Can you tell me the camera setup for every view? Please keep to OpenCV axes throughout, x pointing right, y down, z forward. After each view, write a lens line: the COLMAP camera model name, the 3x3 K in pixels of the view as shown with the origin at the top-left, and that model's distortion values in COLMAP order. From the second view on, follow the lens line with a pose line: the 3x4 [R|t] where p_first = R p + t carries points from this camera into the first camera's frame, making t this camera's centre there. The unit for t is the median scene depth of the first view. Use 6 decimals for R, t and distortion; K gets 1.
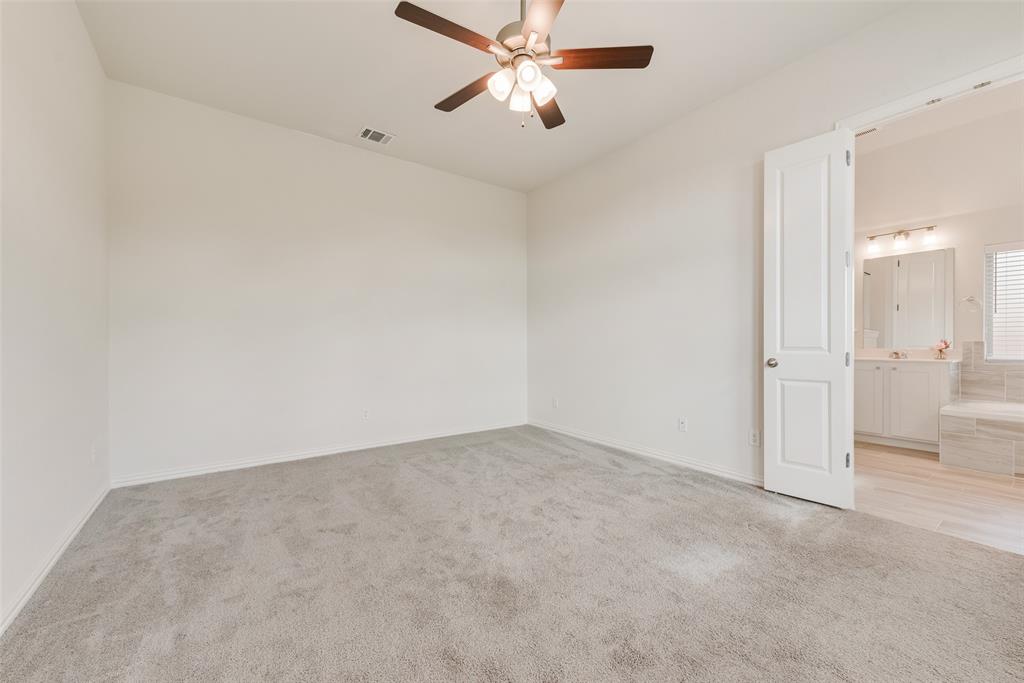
lens RADIAL K [[400.0, 0, 505.7], [0, 400.0, 342.6], [0, 0, 1]] dist [0.001244, -0.000238]
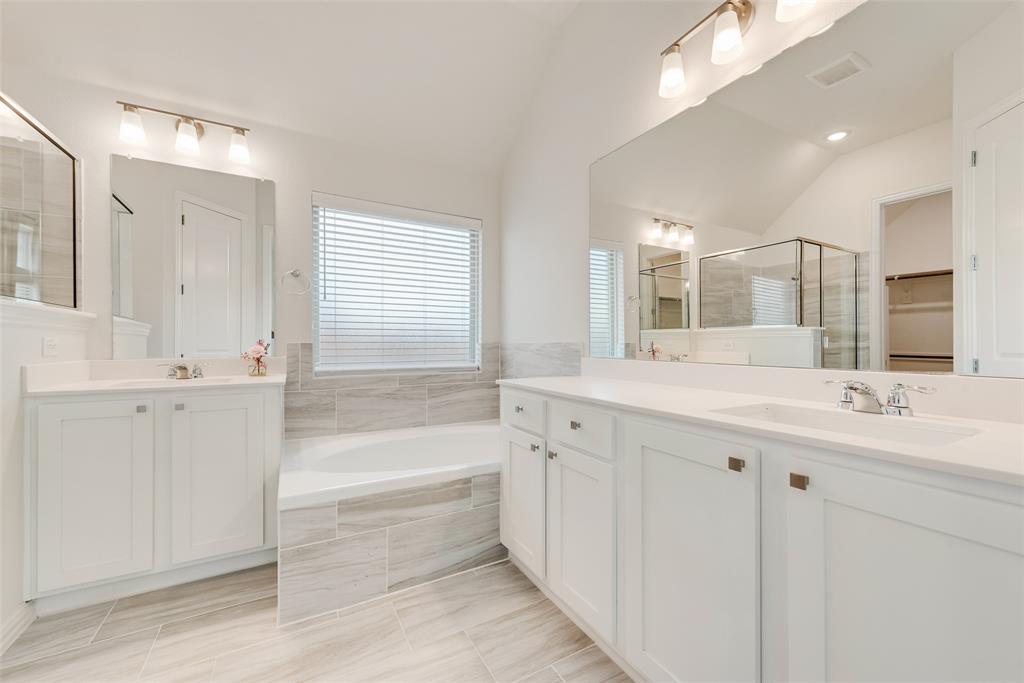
lens RADIAL K [[400.0, 0, 510.6], [0, 400.0, 345.8], [0, 0, 1]] dist [0.001244, -0.000238]
pose [[0.105635, -0.005238, 0.994391, 0.580613], [0.004602, 0.999978, 0.004779, -0.000134], [-0.994394, 0.004072, 0.105656, 0.600380]]
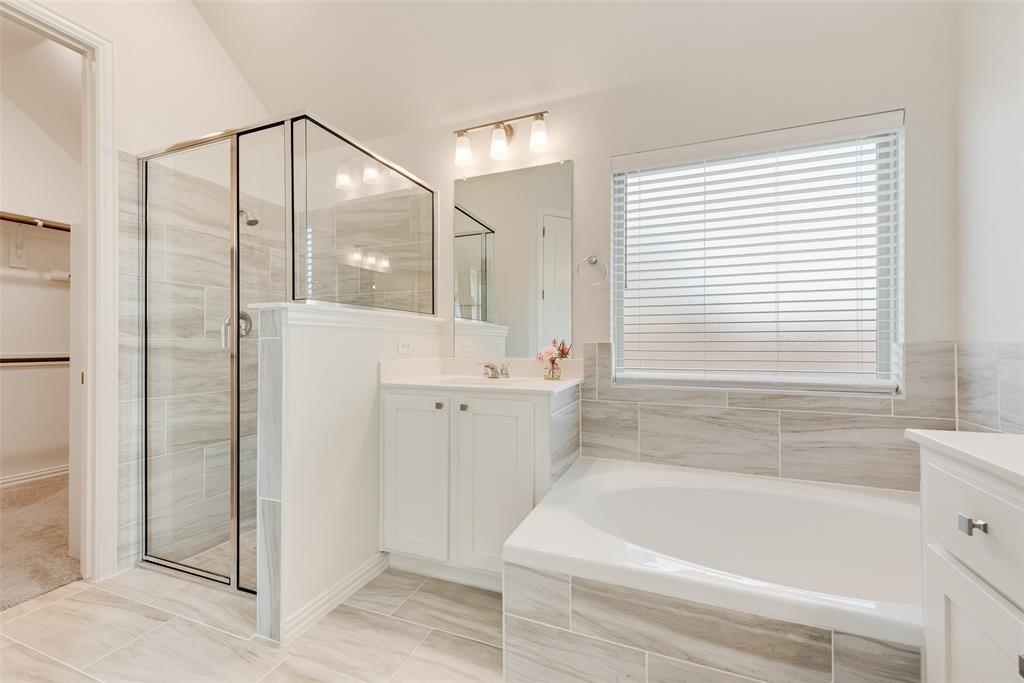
lens RADIAL K [[416.9, 0, 514.8], [0, 416.9, 340.8], [0, 0, 1]] dist [0.012114, -0.001872]
pose [[0.837243, 0.001557, 0.546828, 0.767576], [0.003960, 0.999952, -0.008910, -0.001331], [-0.546816, 0.009625, 0.837198, 0.596756]]
